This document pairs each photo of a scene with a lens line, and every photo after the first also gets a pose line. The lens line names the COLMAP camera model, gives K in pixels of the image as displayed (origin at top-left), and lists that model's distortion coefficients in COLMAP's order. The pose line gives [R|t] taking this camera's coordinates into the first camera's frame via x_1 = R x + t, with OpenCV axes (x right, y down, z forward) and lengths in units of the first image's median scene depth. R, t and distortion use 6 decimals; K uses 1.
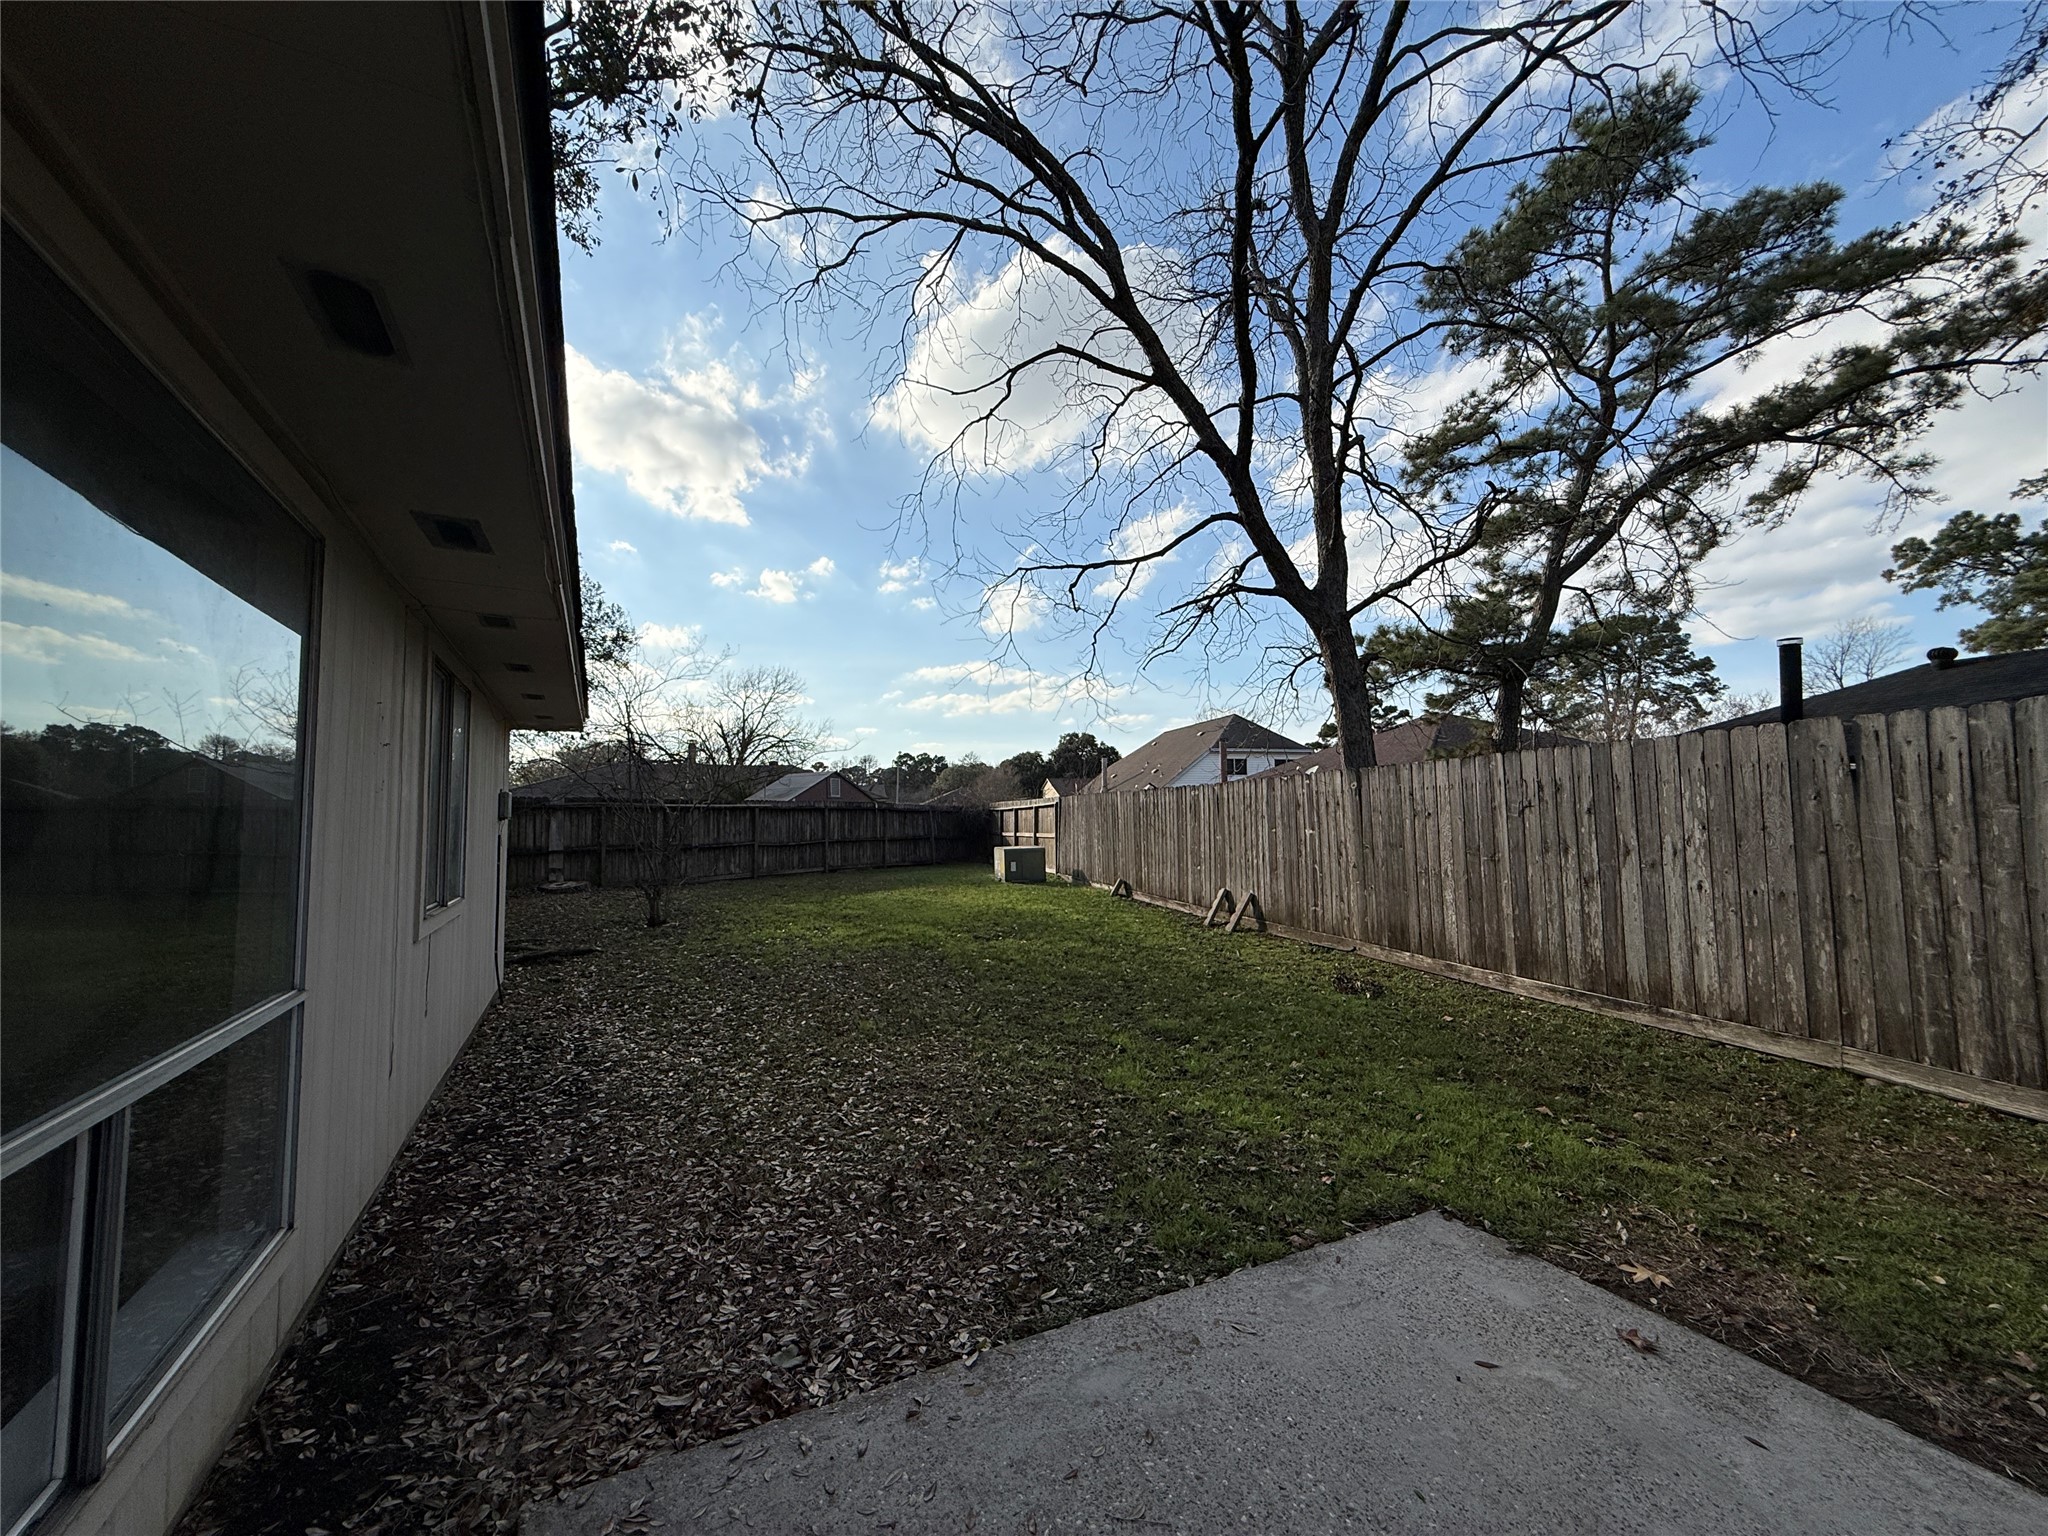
lens RADIAL K [[814.1, 0, 1021.3], [0, 814.1, 763.6], [0, 0, 1]] dist [-0.001337, 0.000472]
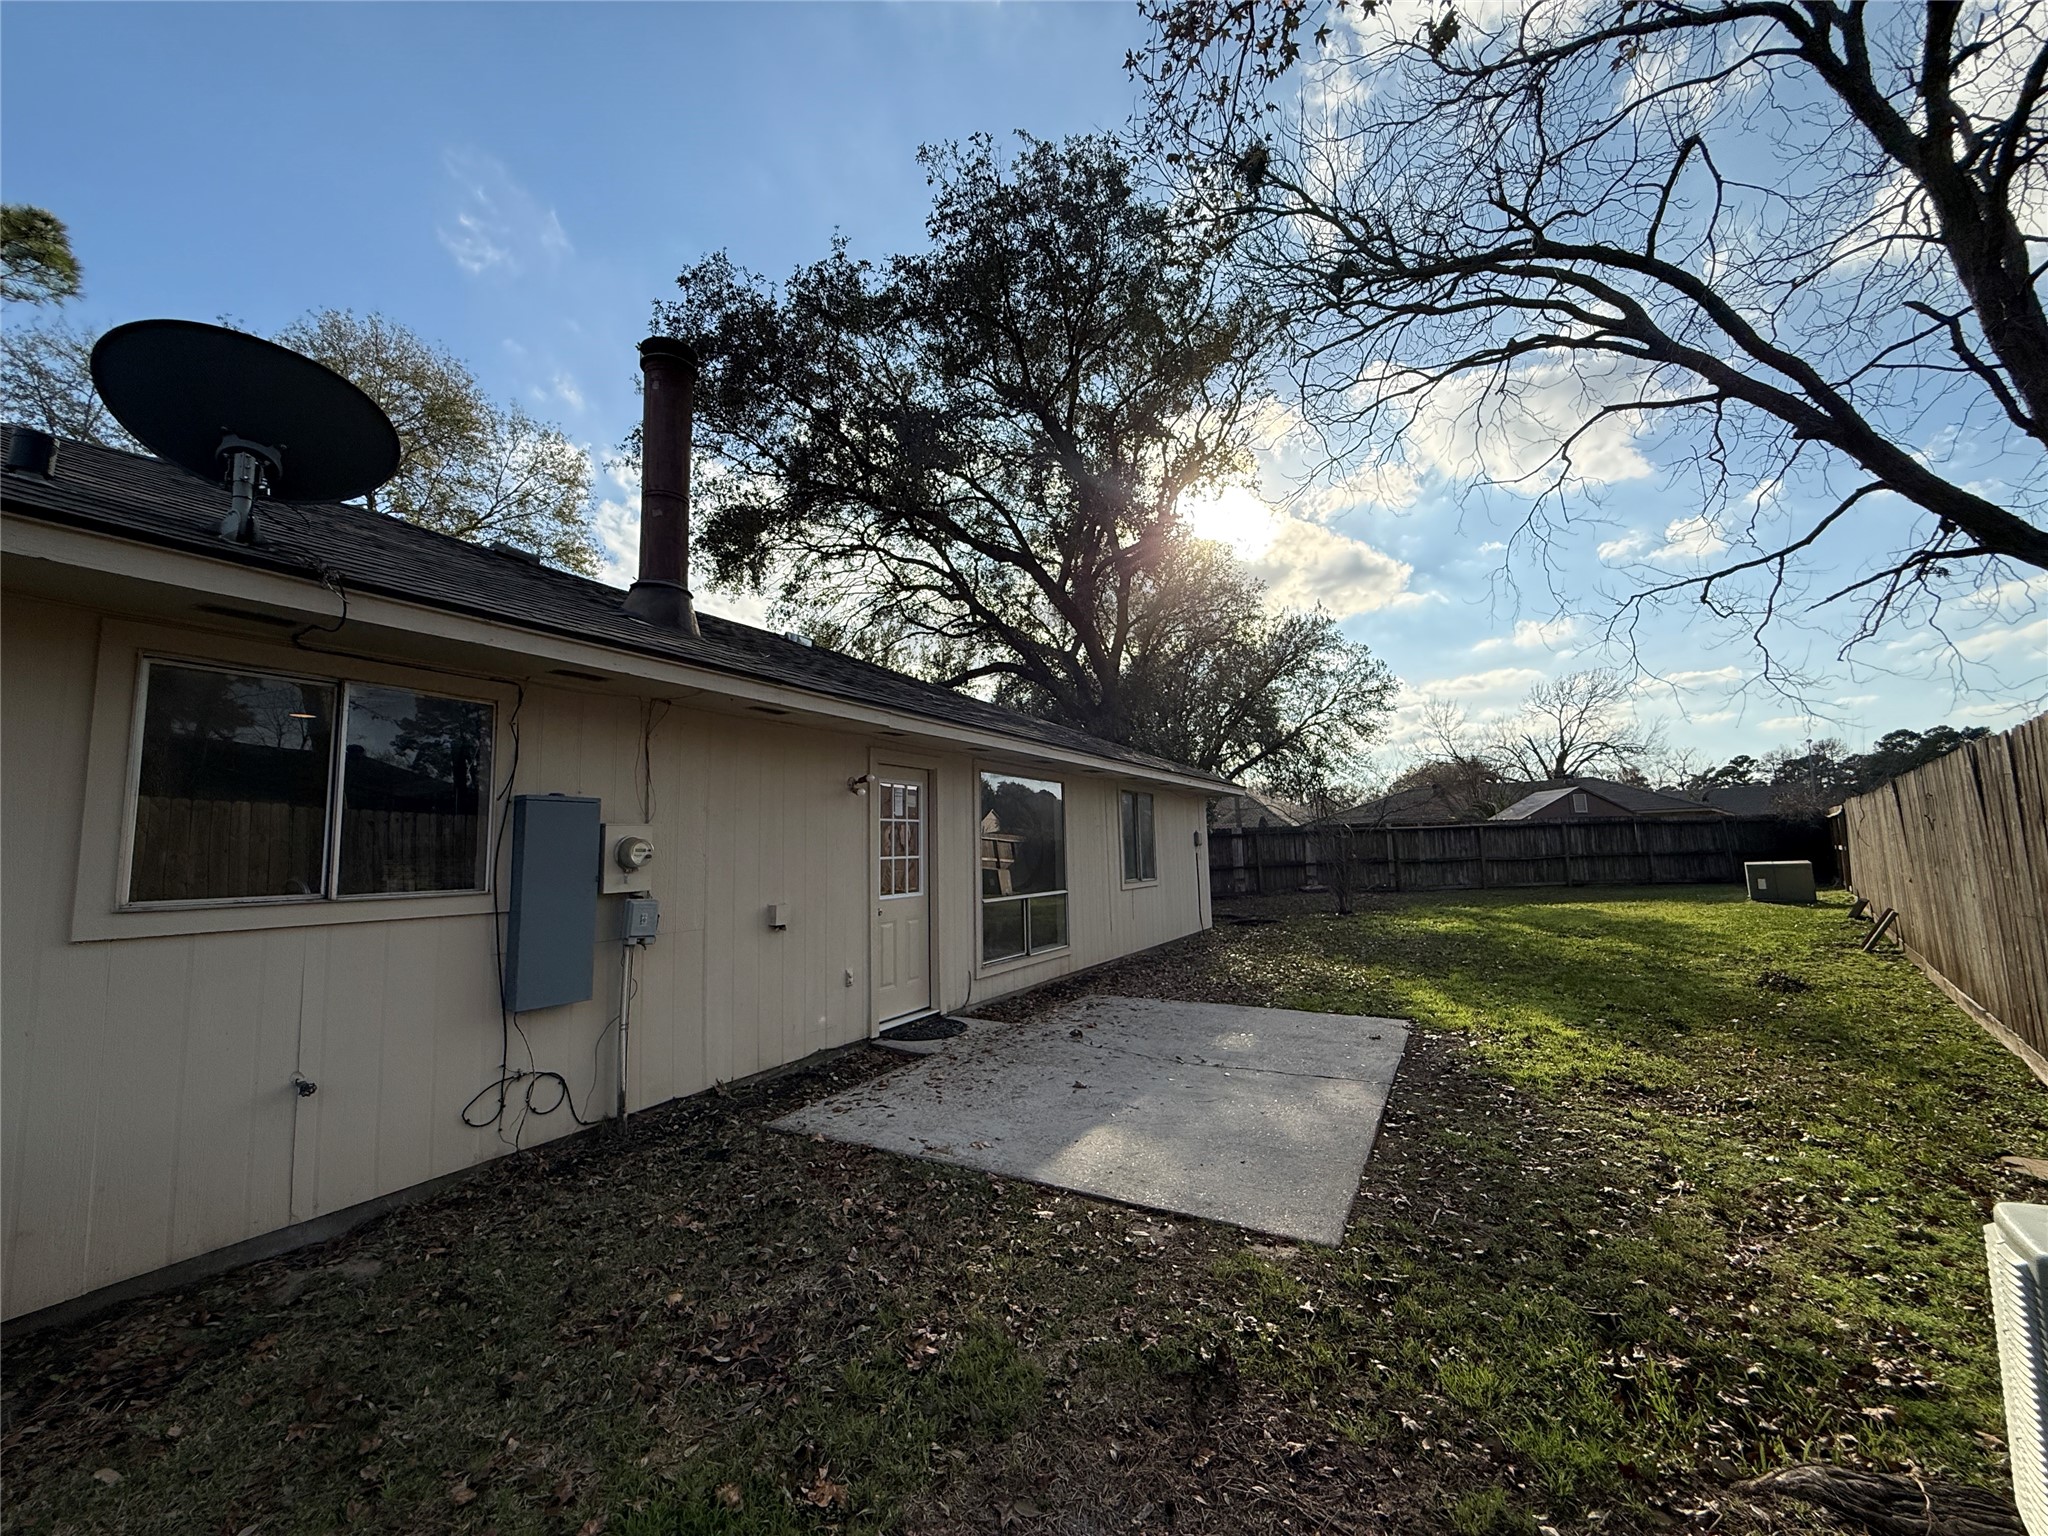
lens RADIAL K [[814.1, 0, 1022.2], [0, 814.1, 767.1], [0, 0, 1]] dist [-0.001337, 0.000472]
pose [[0.554171, -0.092859, -0.827207, 0.266280], [0.079356, 0.995126, -0.058547, -0.013344], [0.828612, -0.033199, 0.558838, -0.164612]]
